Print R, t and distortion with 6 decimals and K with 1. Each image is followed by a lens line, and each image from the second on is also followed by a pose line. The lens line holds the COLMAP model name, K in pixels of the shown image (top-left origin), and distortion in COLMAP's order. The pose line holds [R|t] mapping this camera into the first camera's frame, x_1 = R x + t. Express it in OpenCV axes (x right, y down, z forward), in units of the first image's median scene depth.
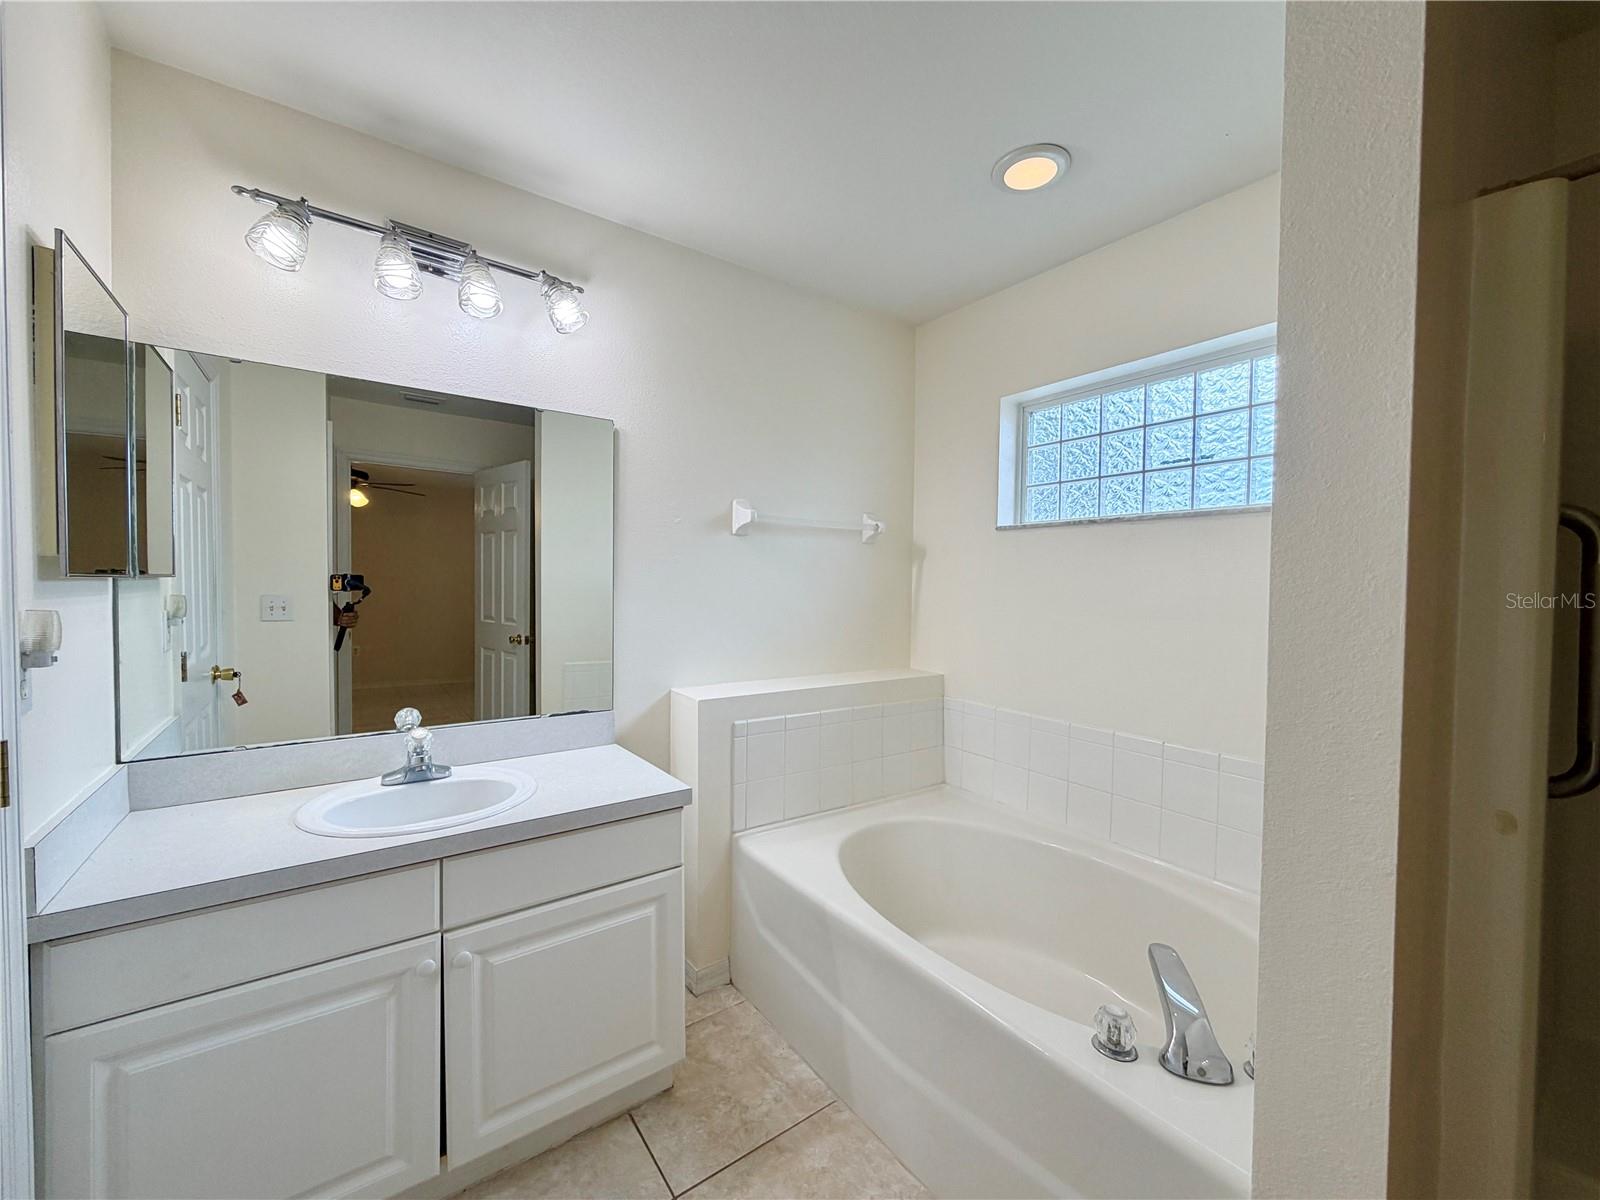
lens RADIAL K [[637.8, 0, 798.9], [0, 637.8, 601.4], [0, 0, 1]] dist [-0.001271, -0.000309]
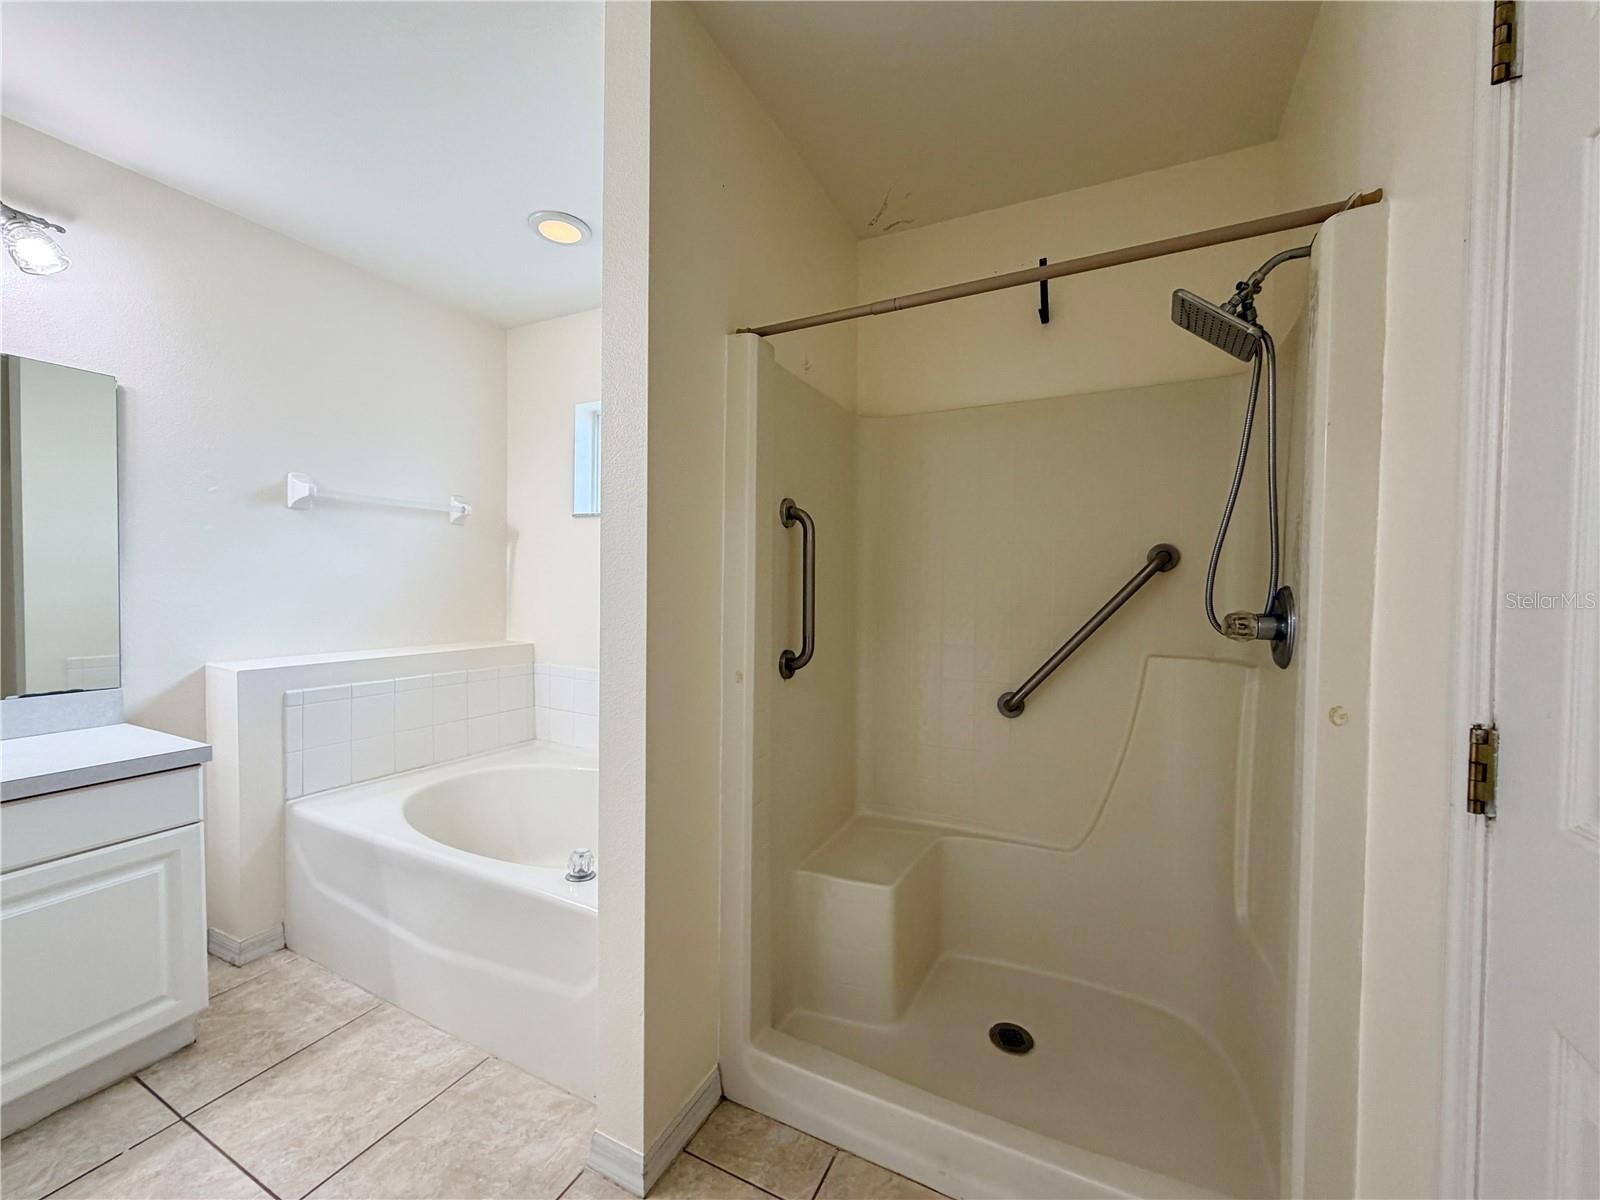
lens RADIAL K [[635.0, 0, 795.2], [0, 635.0, 600.1], [0, 0, 1]] dist [-0.001728, -0.000121]
pose [[0.886911, -0.011209, 0.461805, 0.157397], [0.007965, 0.999928, 0.008974, 0.041794], [-0.461872, -0.004281, 0.886936, -0.277754]]
